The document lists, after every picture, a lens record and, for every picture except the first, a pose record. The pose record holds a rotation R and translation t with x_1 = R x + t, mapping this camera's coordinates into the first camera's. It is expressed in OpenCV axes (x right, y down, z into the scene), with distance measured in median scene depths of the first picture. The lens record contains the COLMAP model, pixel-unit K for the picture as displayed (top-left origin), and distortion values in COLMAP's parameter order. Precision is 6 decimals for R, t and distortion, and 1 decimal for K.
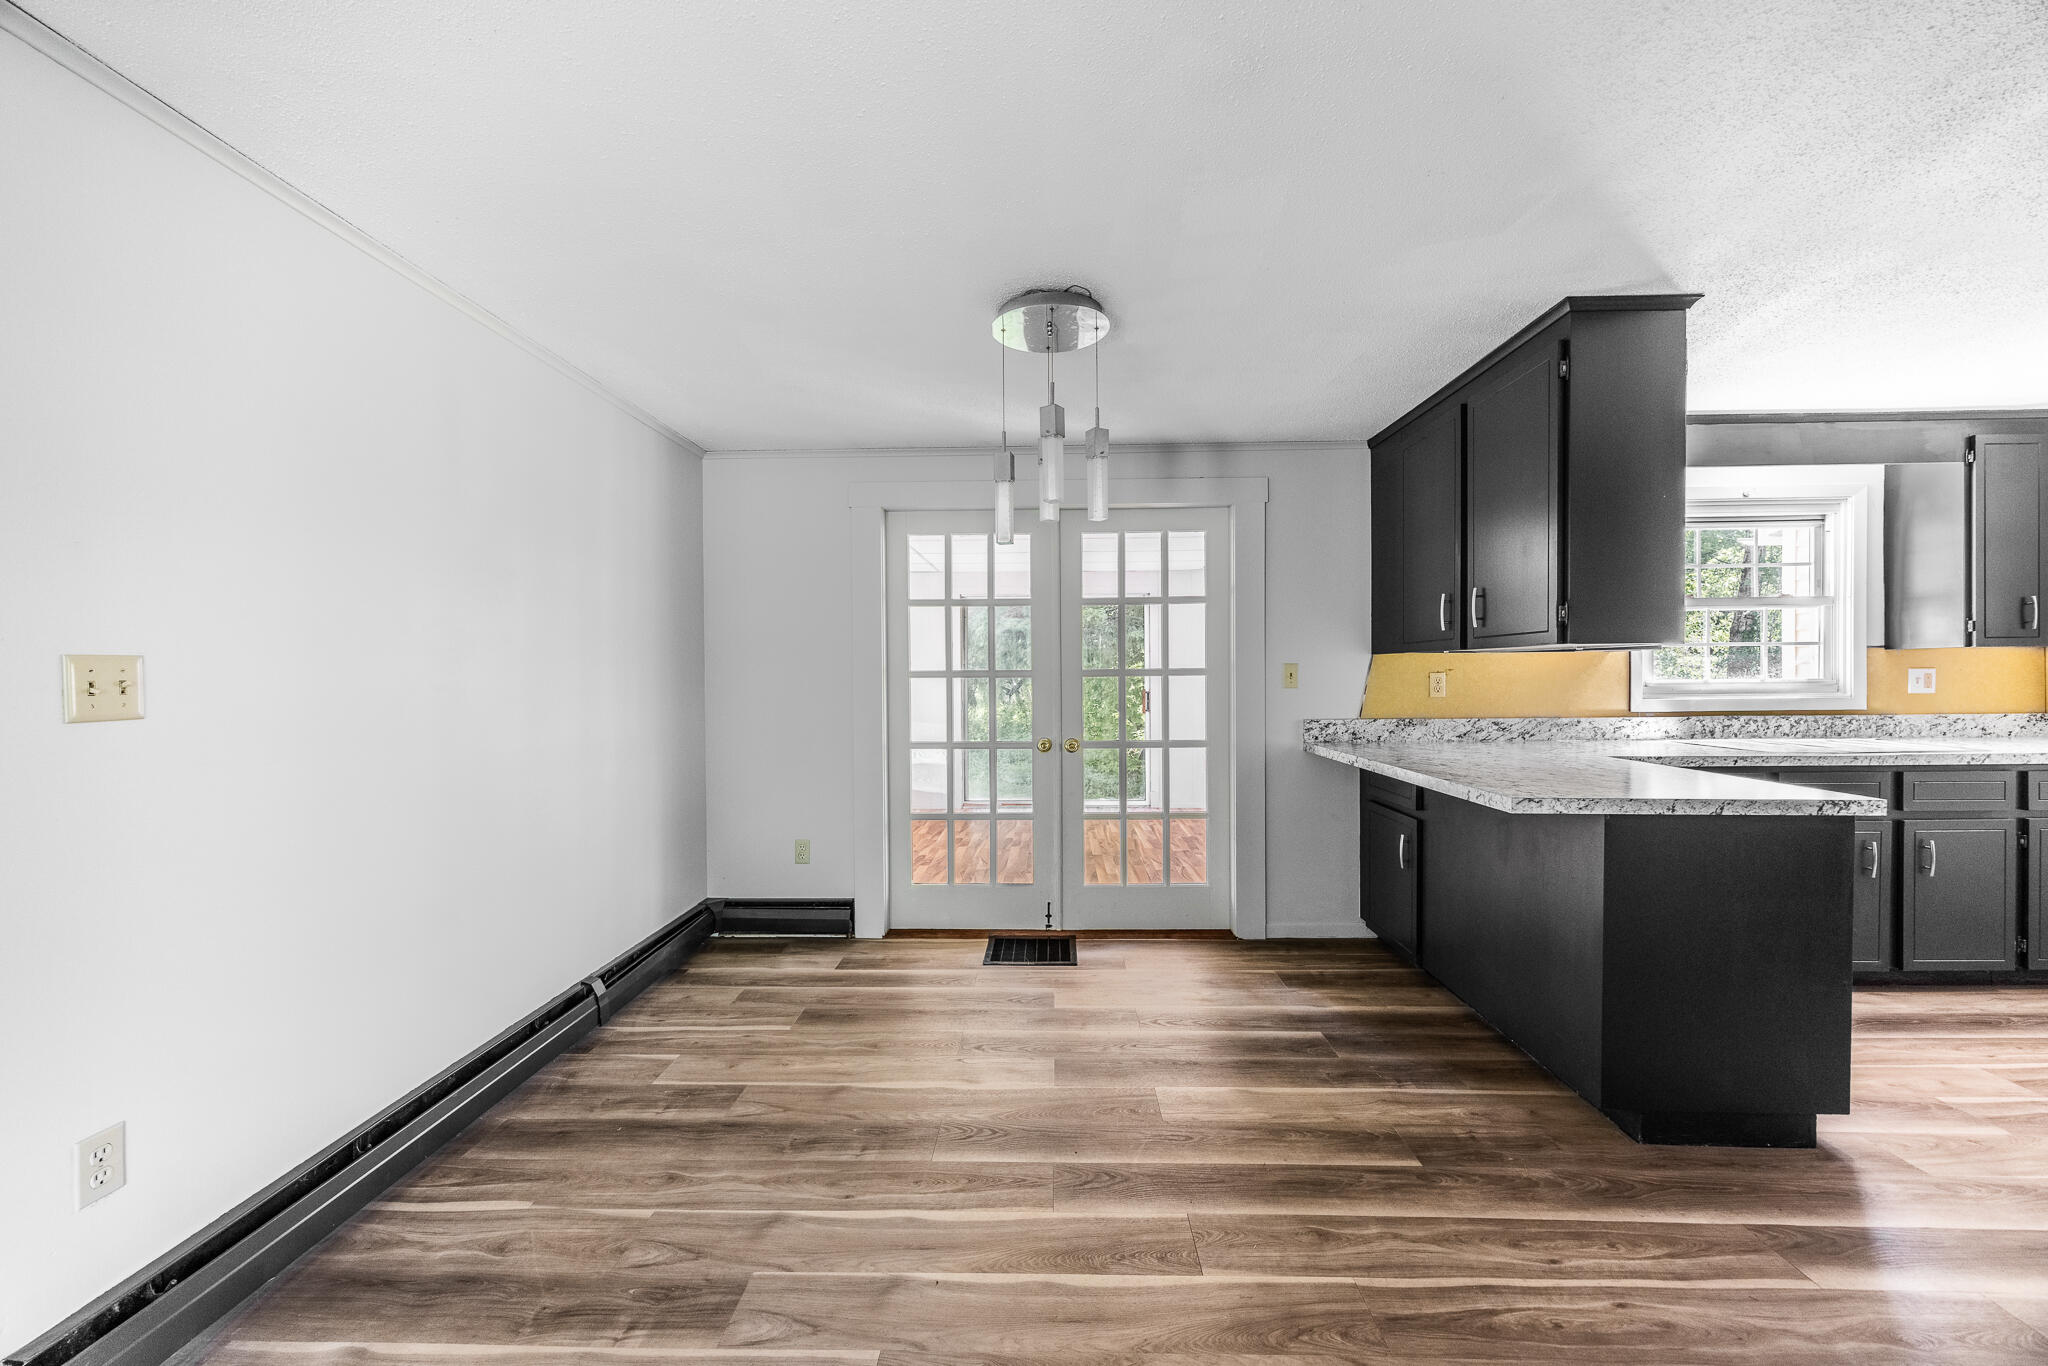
lens RADIAL K [[791.8, 0, 1016.4], [0, 791.8, 677.8], [0, 0, 1]] dist [-0.005518, 0.000964]
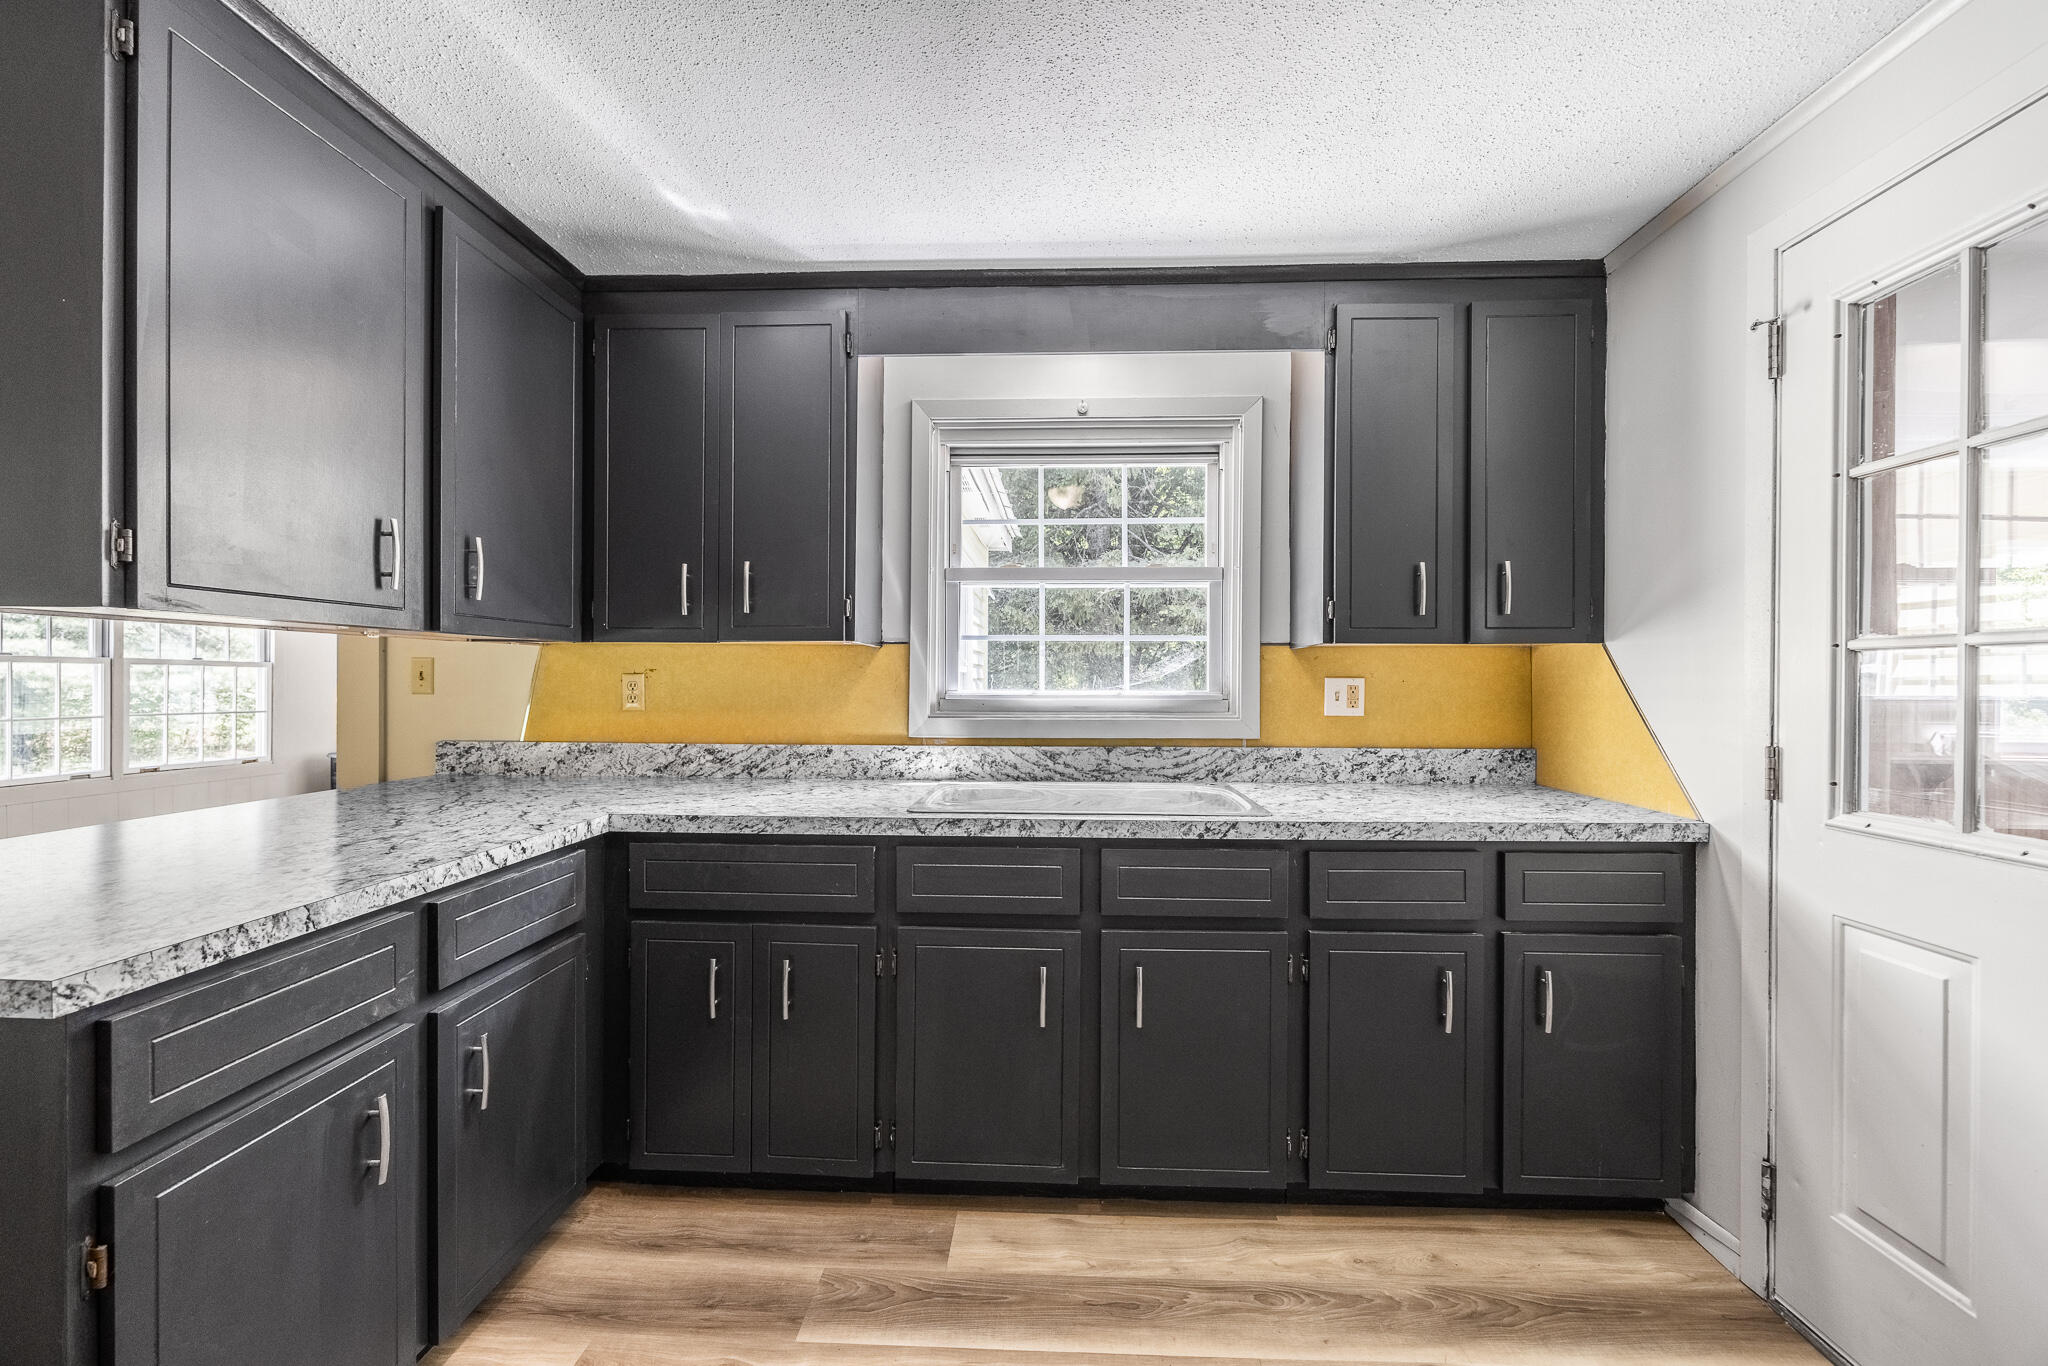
lens RADIAL K [[791.8, 0, 1036.5], [0, 791.8, 683.9], [0, 0, 1]] dist [-0.005518, 0.000964]
pose [[0.999879, 0.014747, -0.004987, 1.259435], [-0.014756, 0.999889, -0.001827, -0.003092], [0.004960, 0.001900, 0.999986, 0.472974]]
